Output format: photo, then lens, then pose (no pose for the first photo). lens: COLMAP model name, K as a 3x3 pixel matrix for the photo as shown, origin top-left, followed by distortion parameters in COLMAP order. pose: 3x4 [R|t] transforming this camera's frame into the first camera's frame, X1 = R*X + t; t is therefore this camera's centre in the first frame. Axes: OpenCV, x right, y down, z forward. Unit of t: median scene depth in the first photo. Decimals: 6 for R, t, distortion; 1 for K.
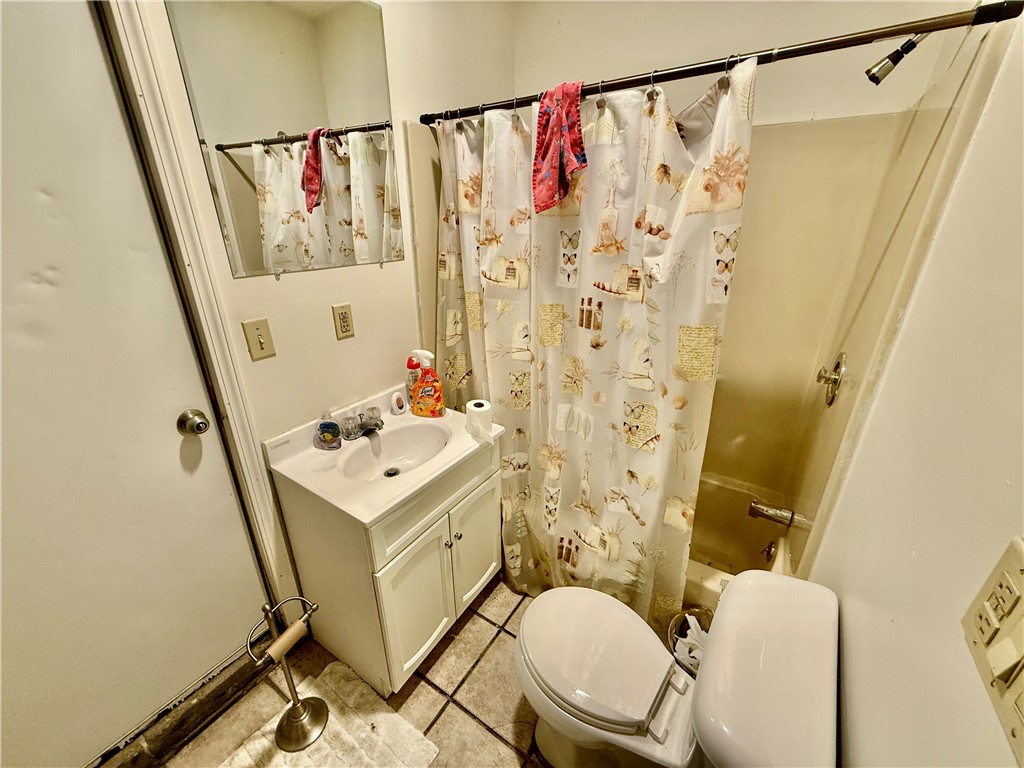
lens RADIAL K [[409.7, 0, 514.0], [0, 409.7, 383.9], [0, 0, 1]] dist [0.002574, -0.000317]
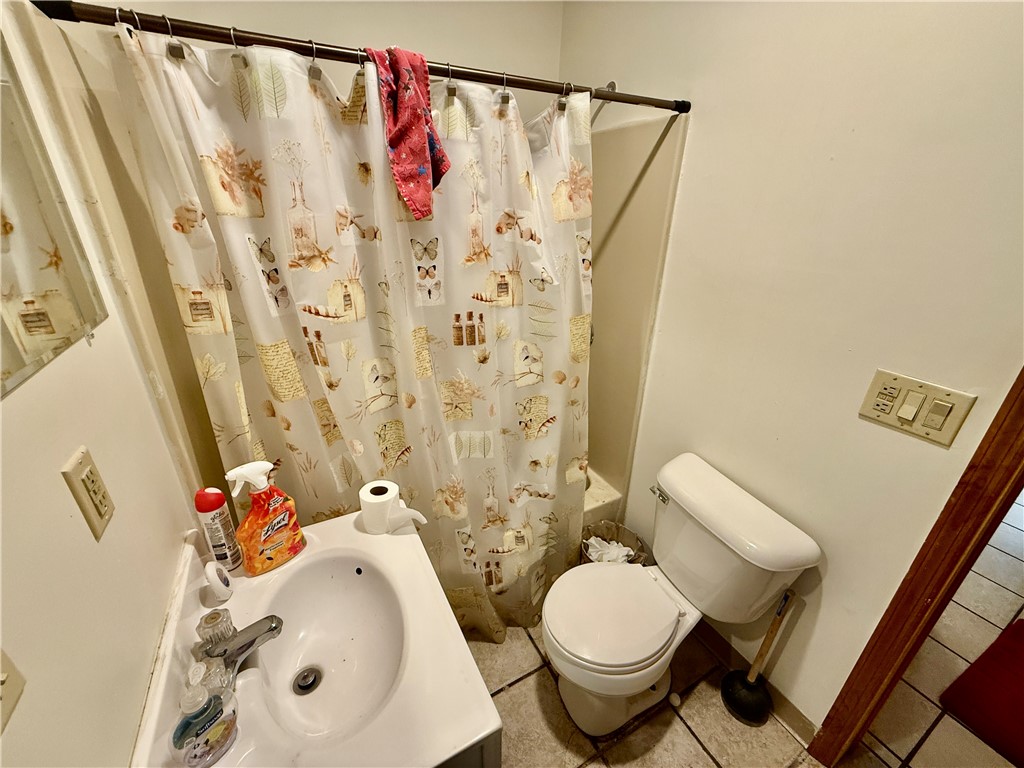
lens RADIAL K [[409.7, 0, 513.8], [0, 409.7, 383.8], [0, 0, 1]] dist [0.002574, -0.000317]
pose [[0.469817, -0.348483, 0.811068, -0.549042], [0.311192, 0.925182, 0.217253, -0.226448], [-0.826094, 0.150328, 0.543111, 0.448013]]
